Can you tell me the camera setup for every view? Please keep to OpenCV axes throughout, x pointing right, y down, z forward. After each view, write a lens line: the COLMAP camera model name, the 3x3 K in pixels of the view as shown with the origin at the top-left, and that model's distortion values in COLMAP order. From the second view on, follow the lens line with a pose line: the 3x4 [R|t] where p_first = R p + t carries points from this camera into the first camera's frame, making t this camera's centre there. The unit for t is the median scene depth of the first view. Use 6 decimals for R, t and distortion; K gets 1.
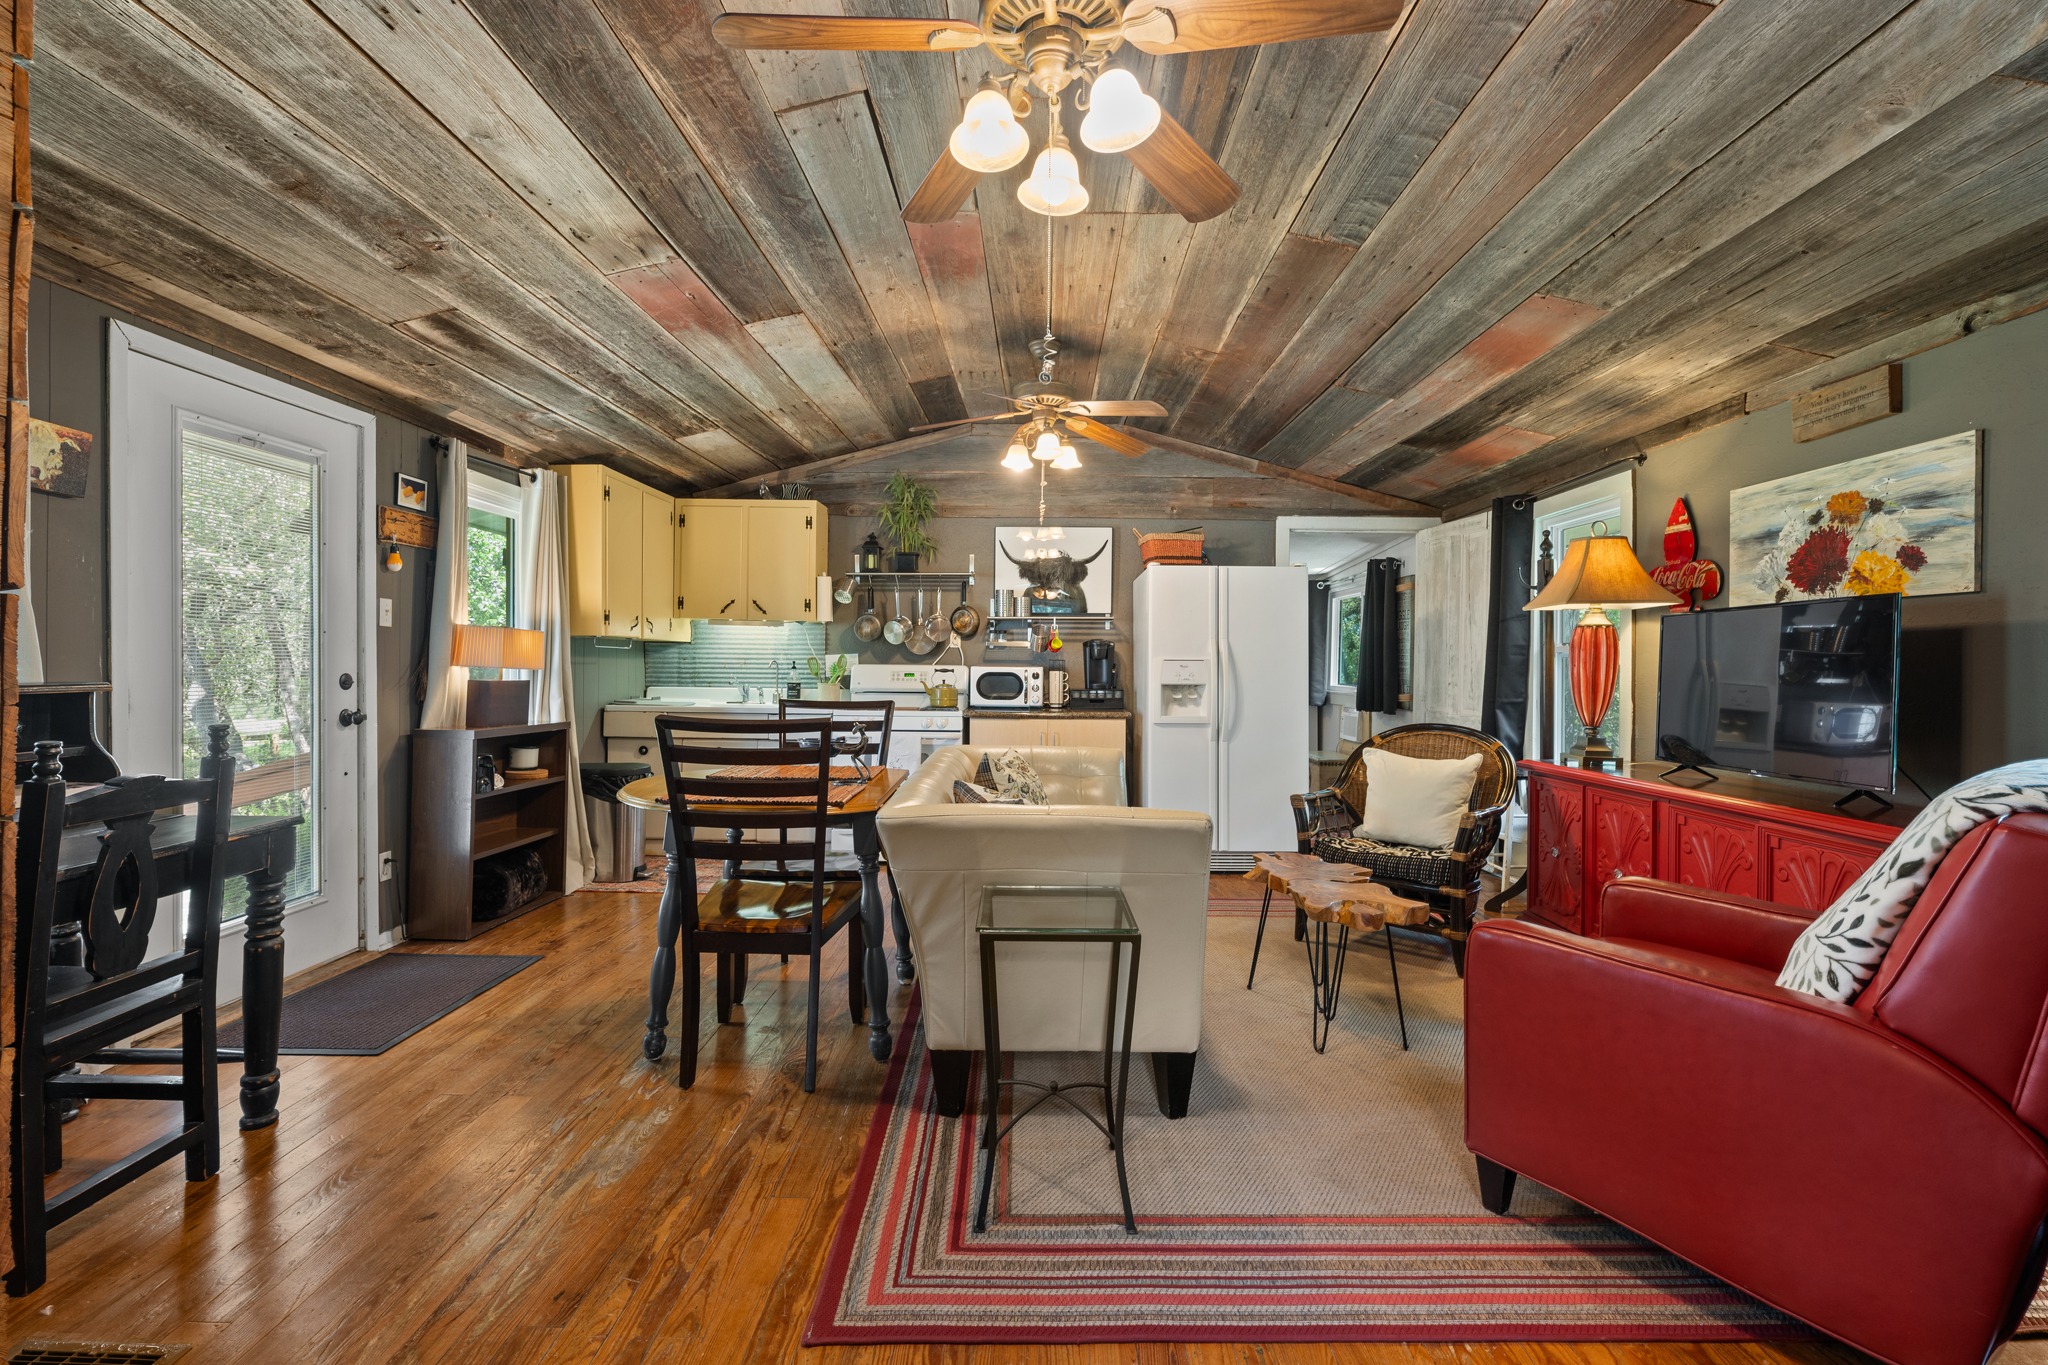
lens RADIAL K [[819.1, 0, 1016.8], [0, 819.1, 670.6], [0, 0, 1]] dist [0.000534, -0.000409]
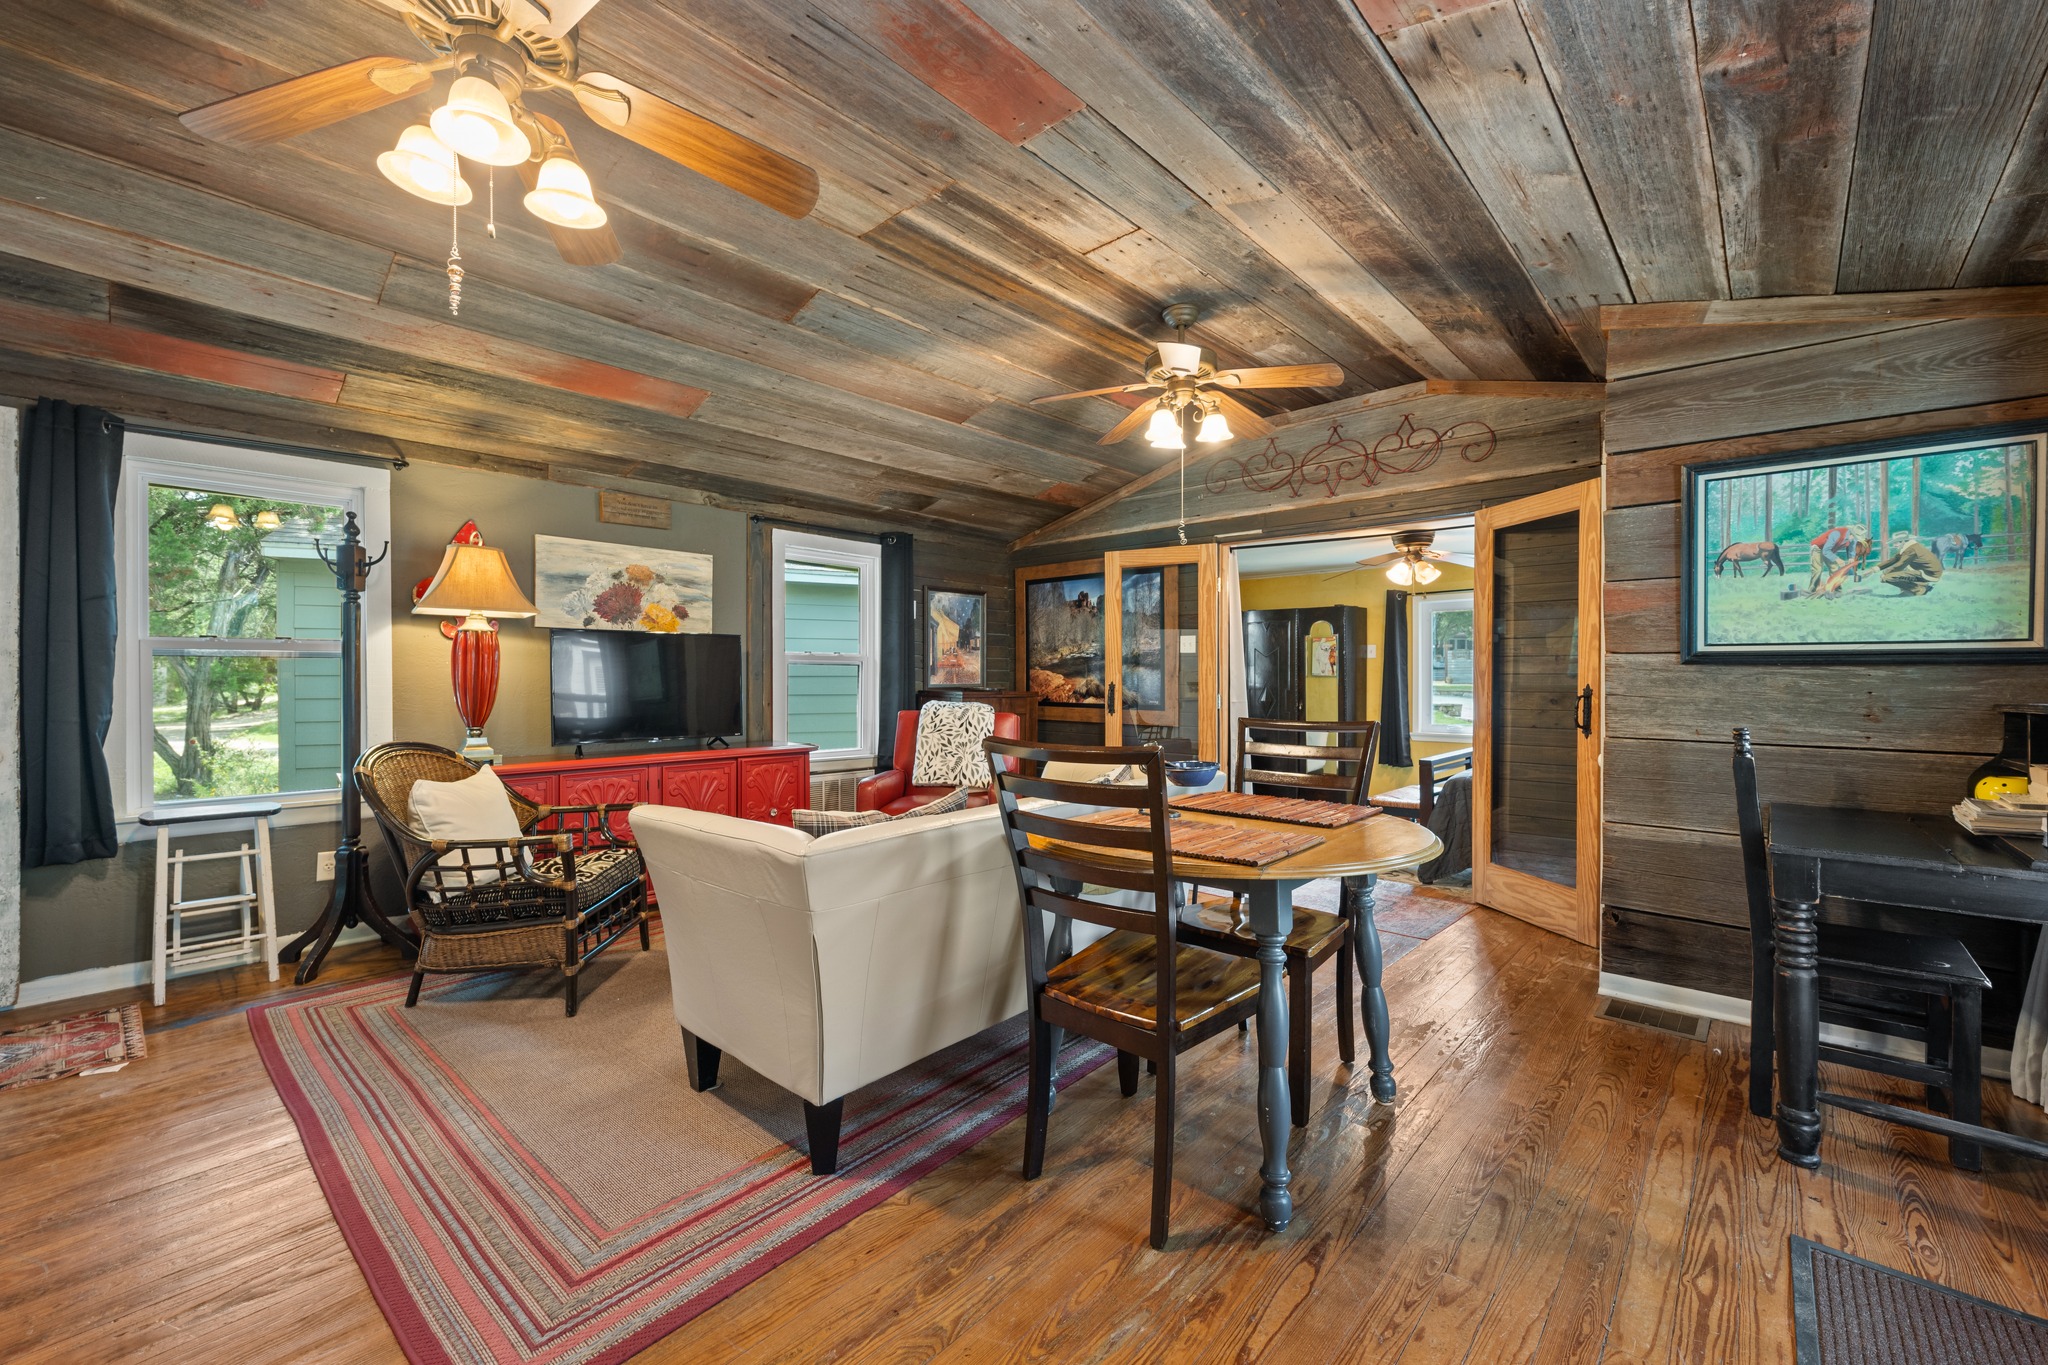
lens RADIAL K [[819.1, 0, 1014.6], [0, 819.1, 680.4], [0, 0, 1]] dist [0.000534, -0.000409]
pose [[-0.741676, -0.013750, 0.670618, -0.643170], [-0.003397, 0.999854, 0.016744, -0.016003], [-0.670750, 0.010141, -0.741614, 1.684322]]
